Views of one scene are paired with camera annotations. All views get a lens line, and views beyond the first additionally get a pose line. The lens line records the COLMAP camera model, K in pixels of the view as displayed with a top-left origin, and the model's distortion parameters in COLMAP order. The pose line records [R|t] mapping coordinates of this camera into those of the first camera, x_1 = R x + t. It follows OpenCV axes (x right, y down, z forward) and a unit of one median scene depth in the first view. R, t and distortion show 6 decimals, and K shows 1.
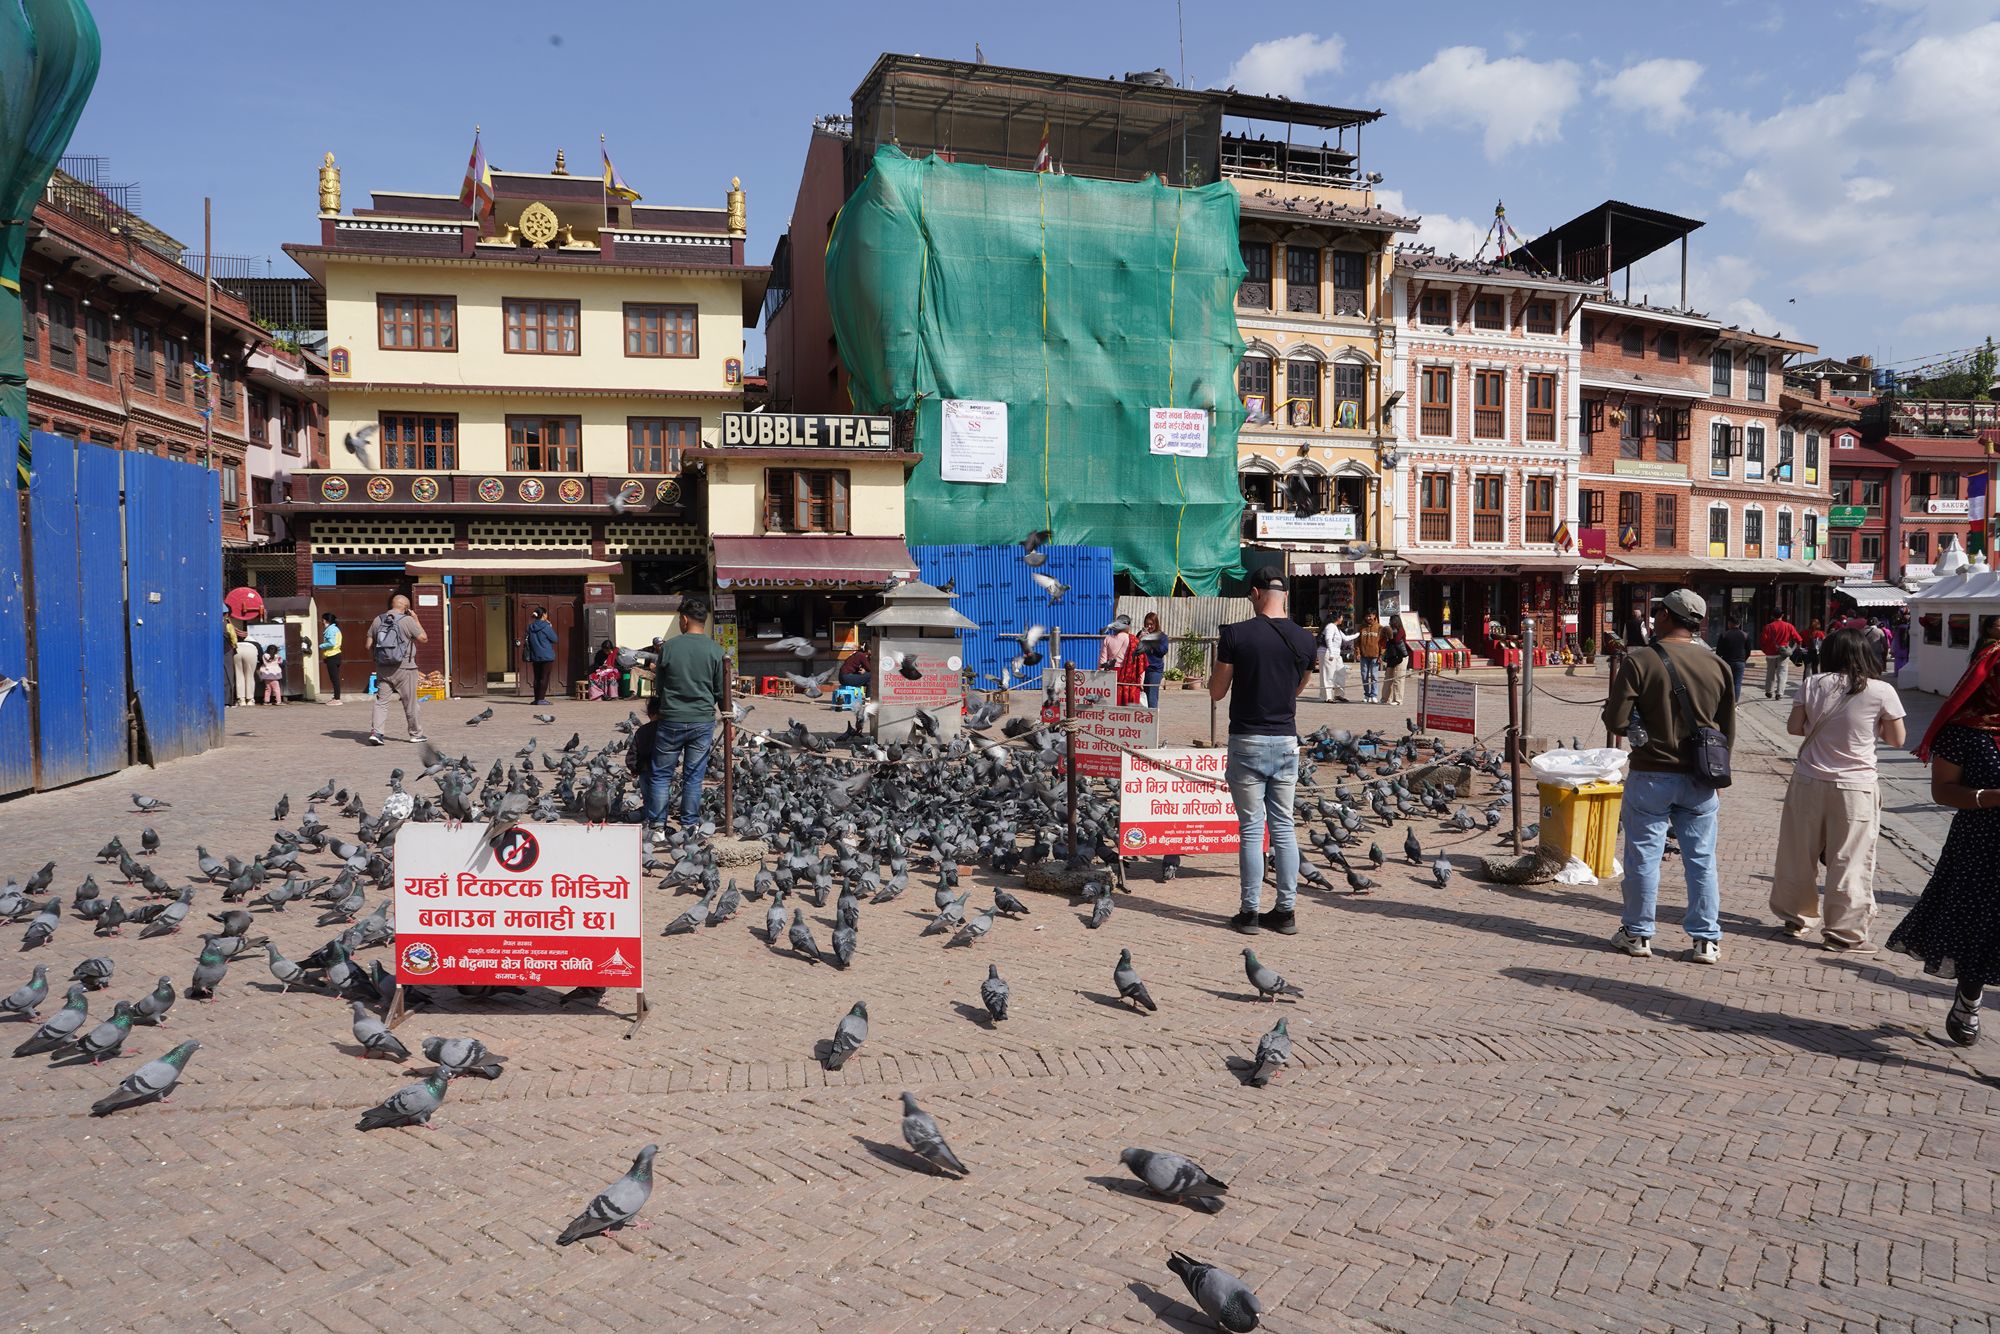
lens RADIAL K [[1365.8, 0, 1000.0], [0, 1365.8, 667.0], [0, 0, 1]] dist [-0.025827, 0.000070]
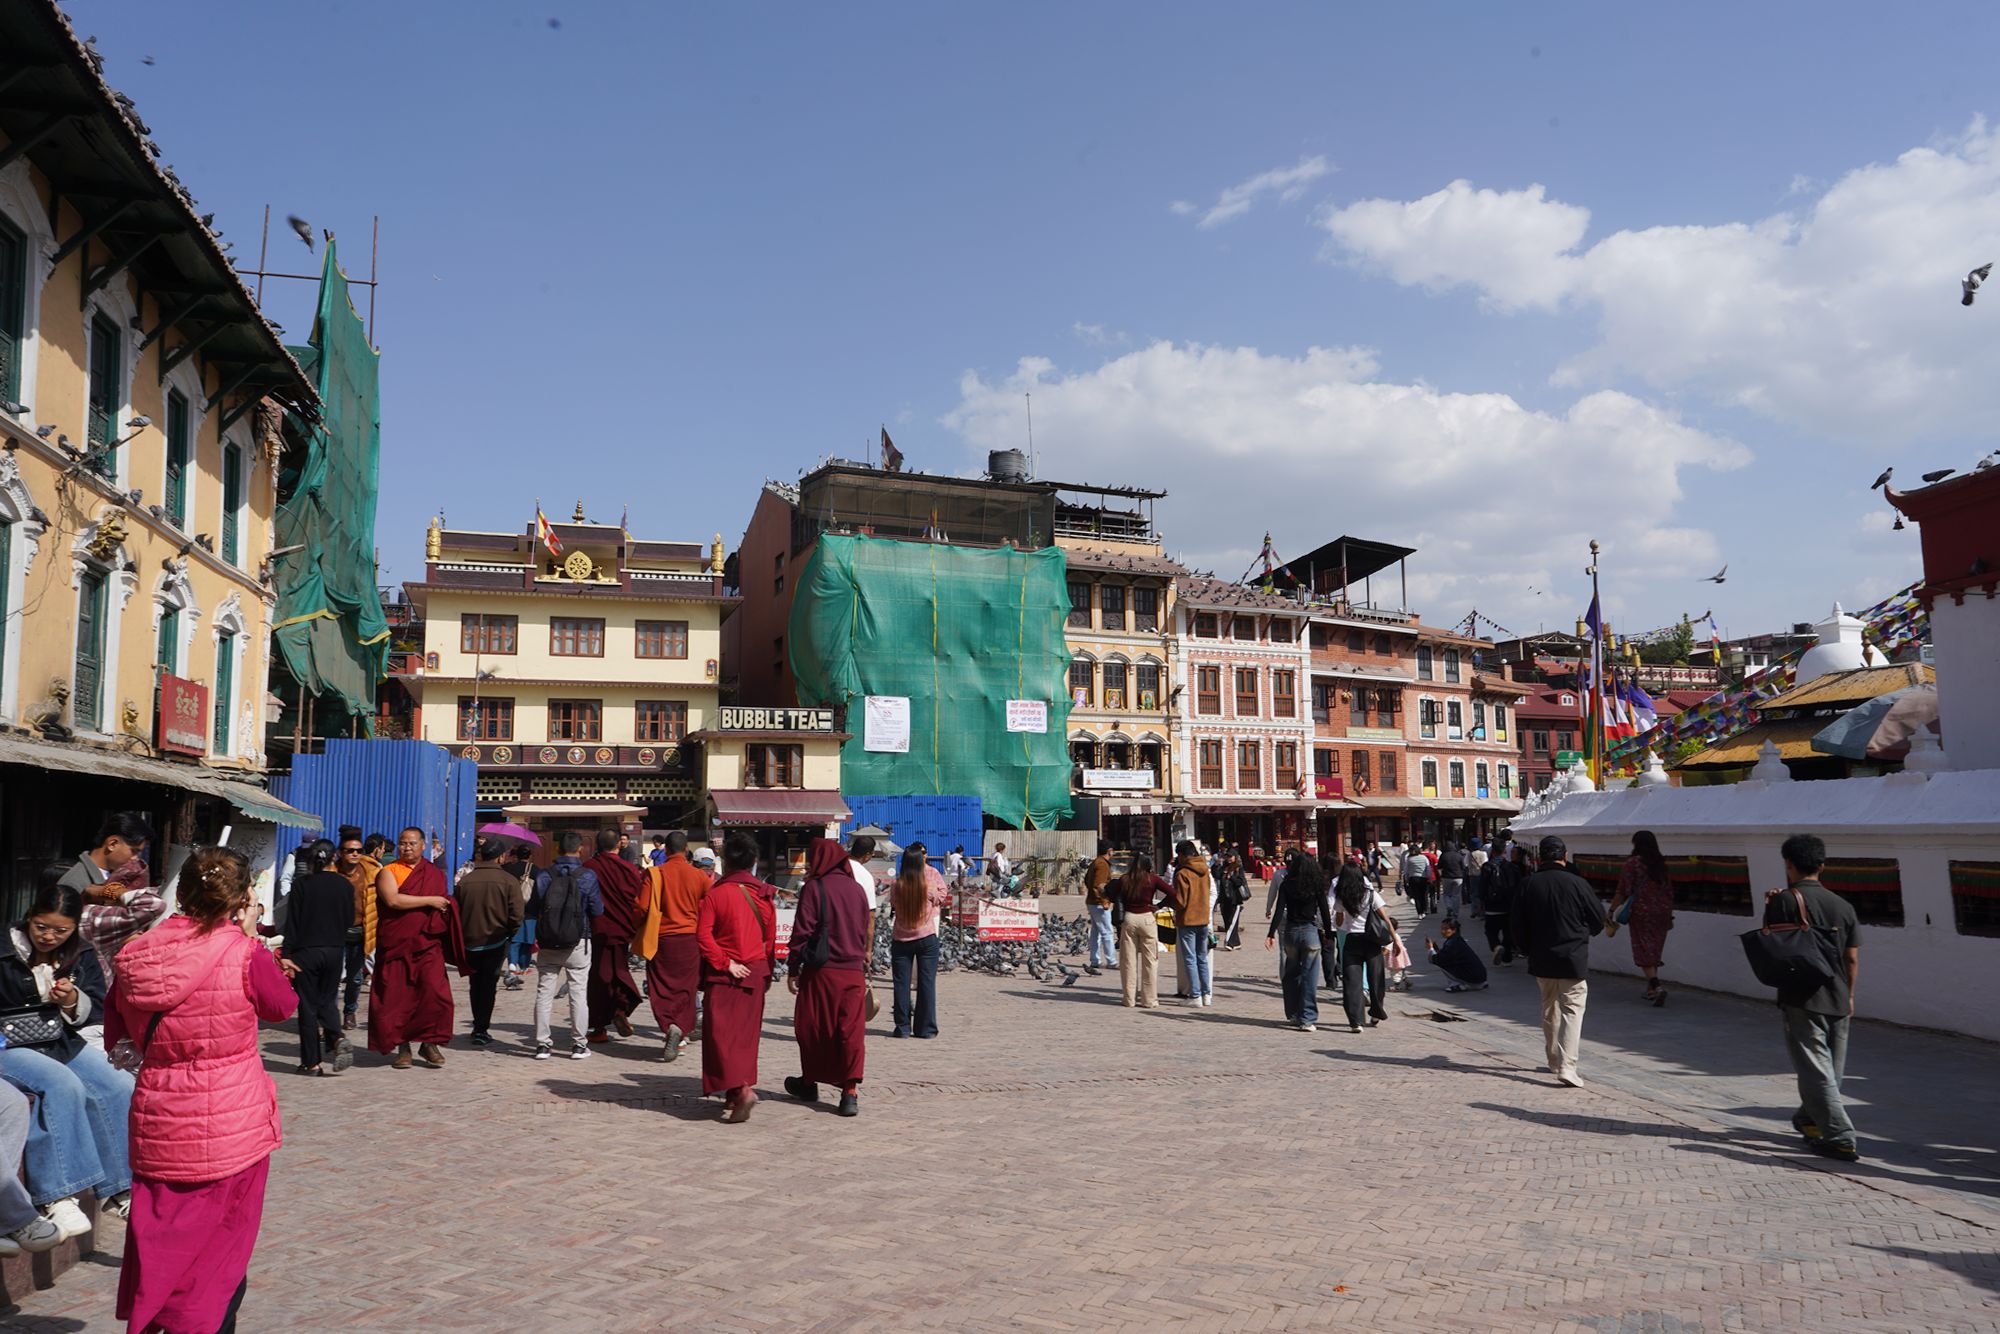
lens RADIAL K [[1365.8, 0, 1000.0], [0, 1365.8, 667.0], [0, 0, 1]] dist [-0.025827, 0.000070]
pose [[0.995815, 0.008873, 0.090963, -0.027067], [0.006150, 0.986515, -0.163558, 0.012698], [-0.091188, 0.163433, 0.982331, -0.394278]]
